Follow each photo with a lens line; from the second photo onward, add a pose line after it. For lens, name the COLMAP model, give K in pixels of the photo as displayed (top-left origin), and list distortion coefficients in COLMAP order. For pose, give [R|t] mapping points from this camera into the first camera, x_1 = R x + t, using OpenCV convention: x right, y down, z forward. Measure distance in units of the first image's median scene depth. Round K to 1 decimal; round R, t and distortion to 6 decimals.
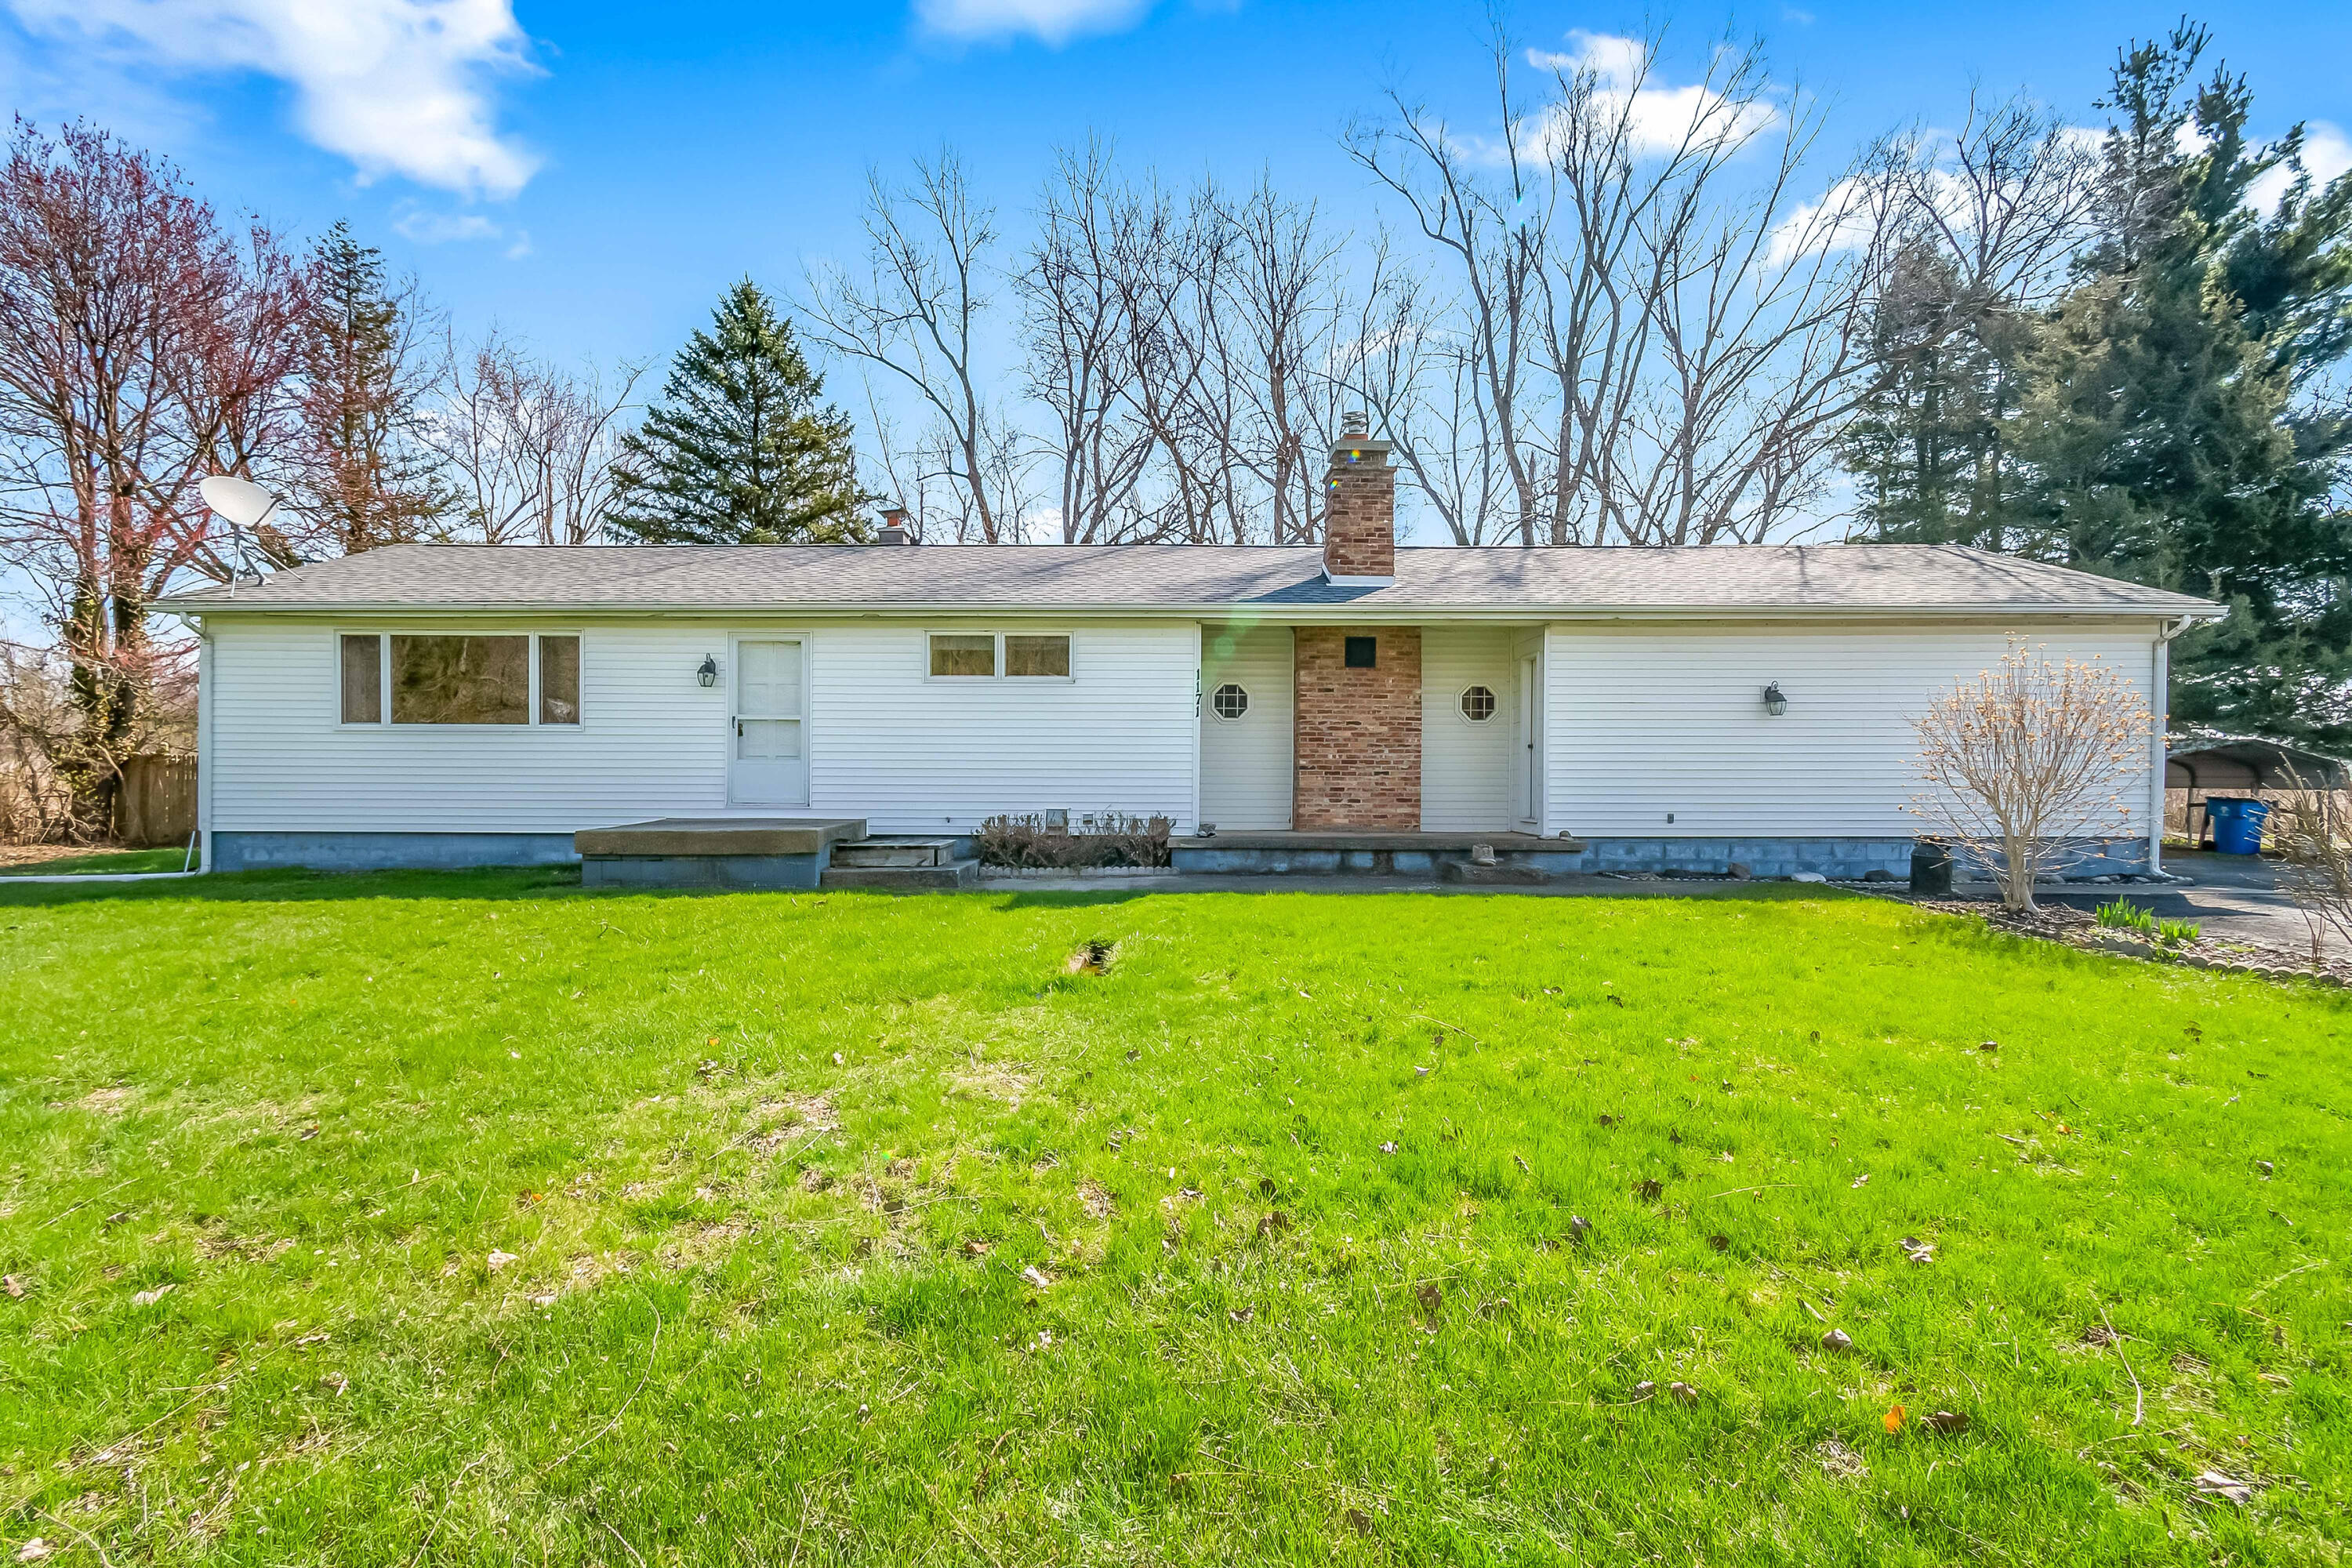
lens RADIAL K [[1049.4, 0, 1130.9], [0, 1049.4, 765.8], [0, 0, 1]] dist [0.001458, -0.000380]
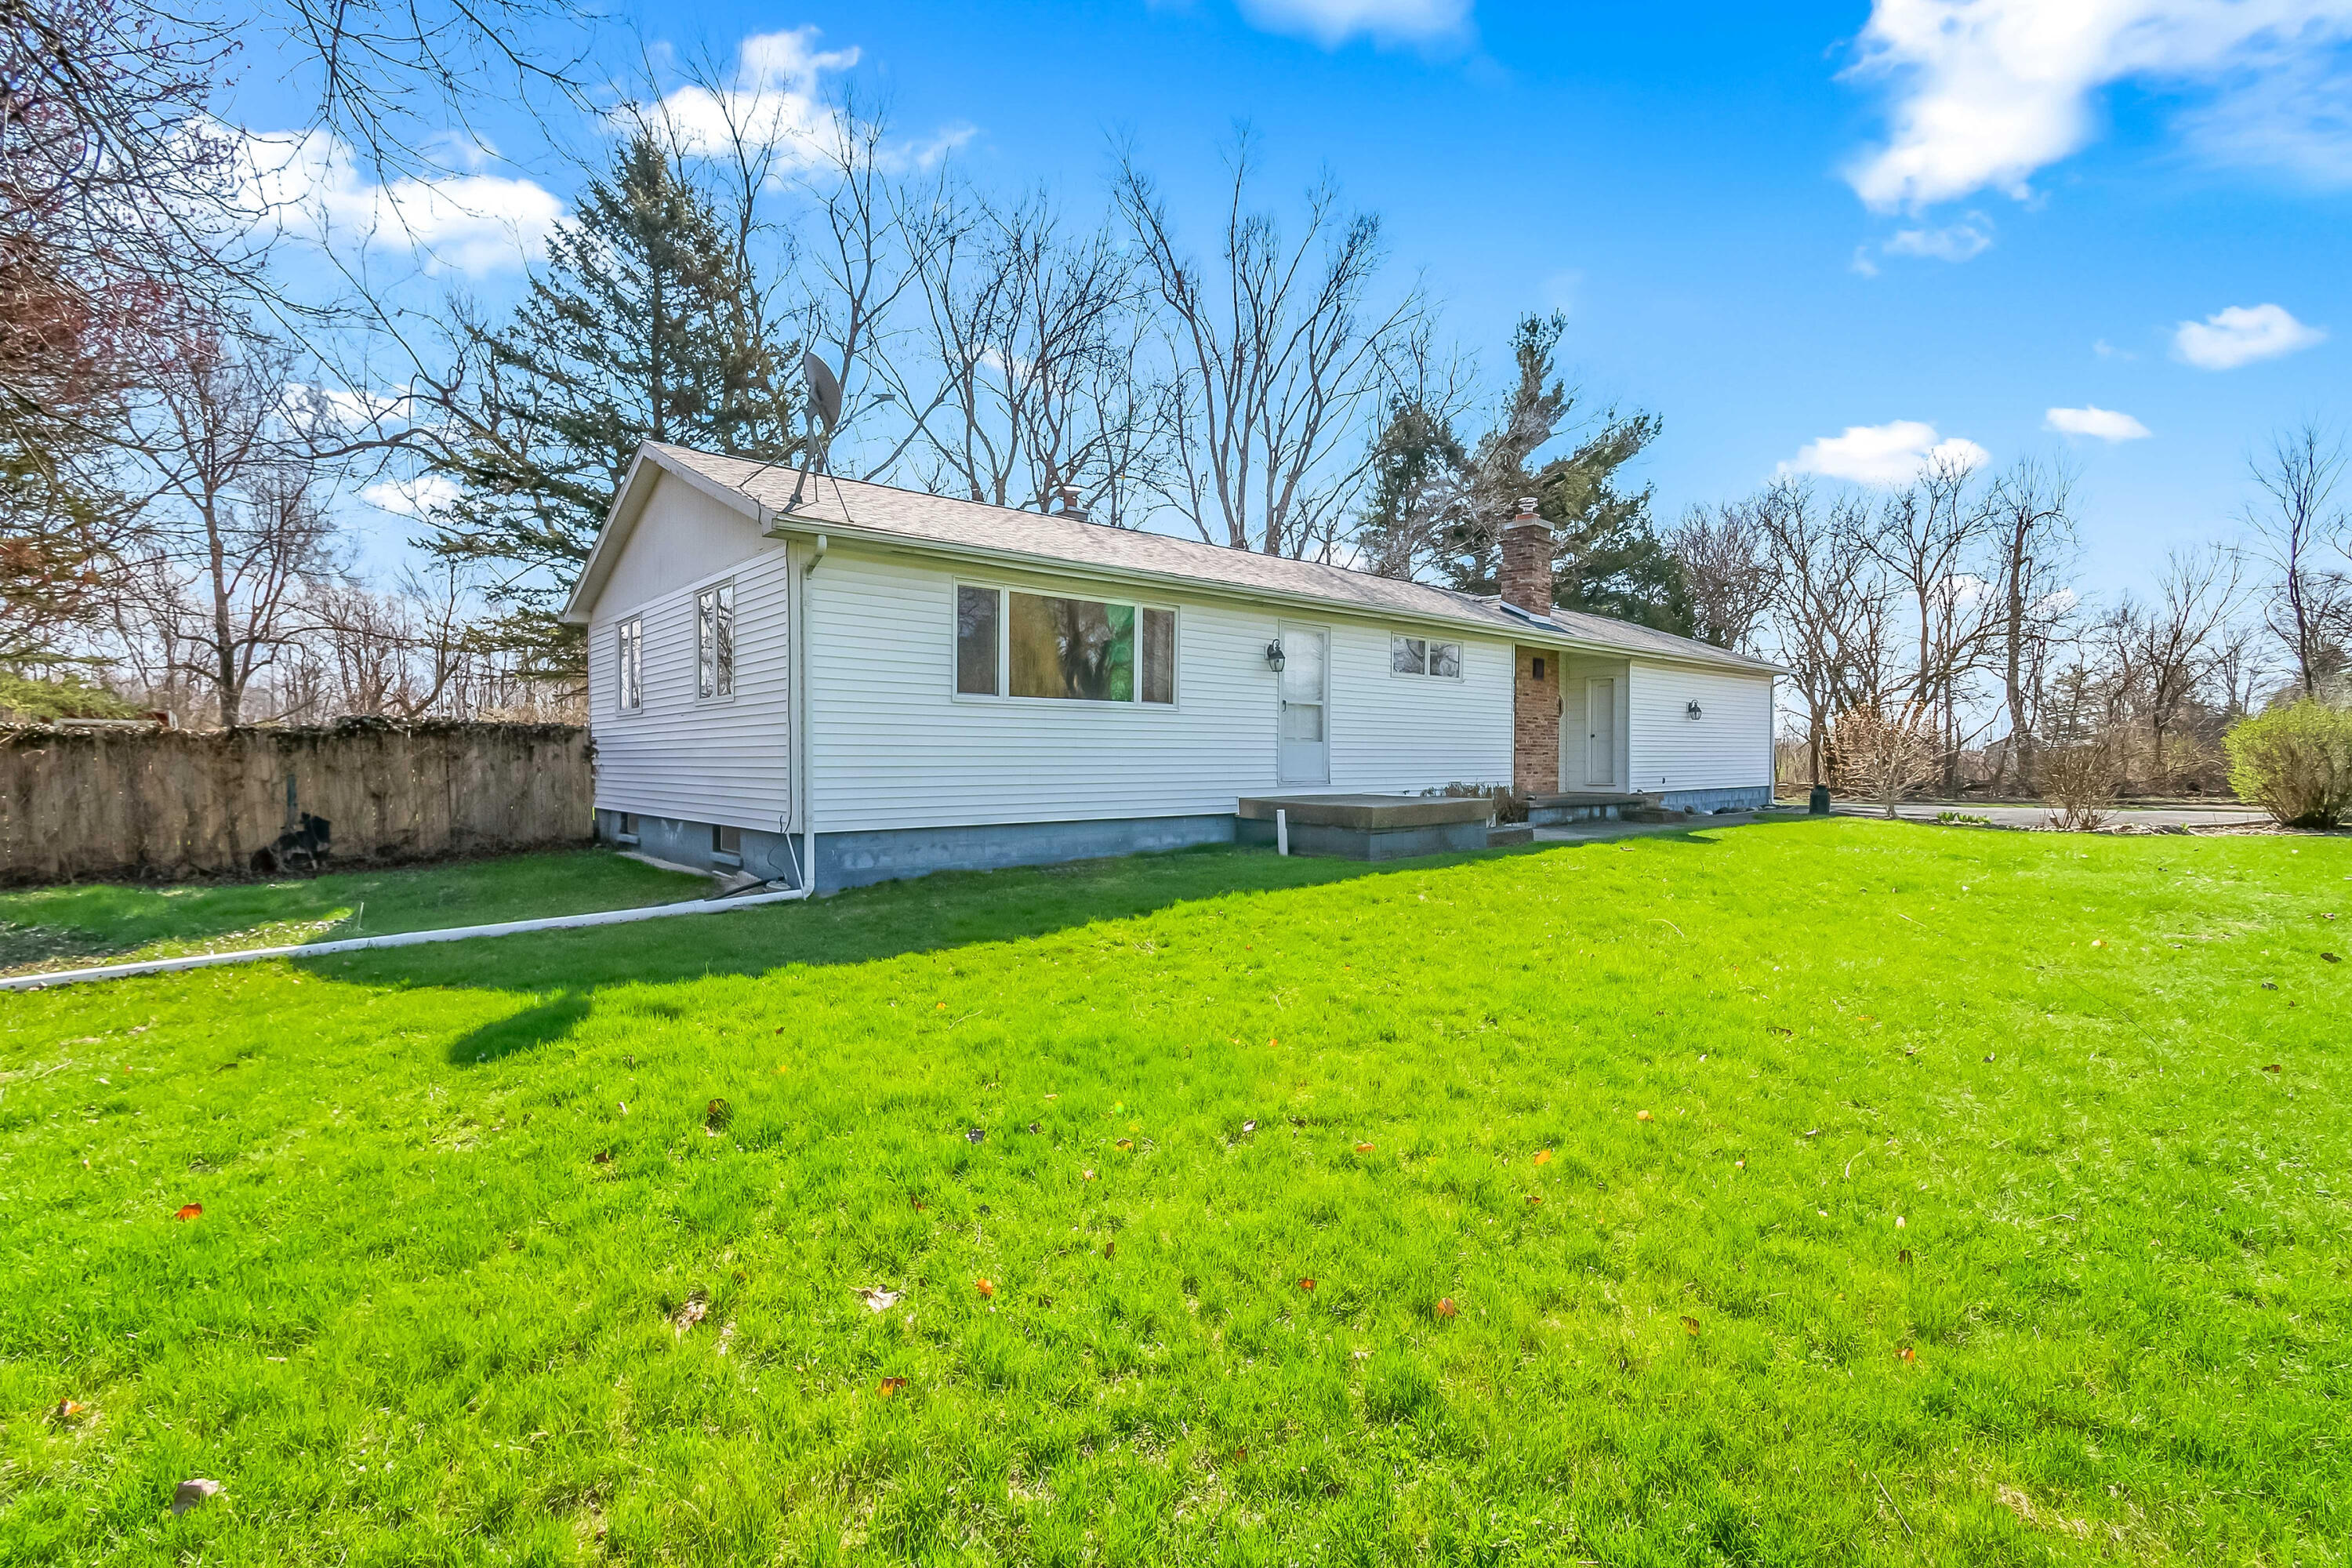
lens RADIAL K [[1049.4, 0, 1130.9], [0, 1049.4, 765.8], [0, 0, 1]] dist [0.001458, -0.000380]
pose [[0.756251, -0.008150, 0.654231, -1.188275], [-0.003012, 0.999868, 0.015937, 0.002466], [-0.654275, -0.014023, 0.756127, 0.293173]]
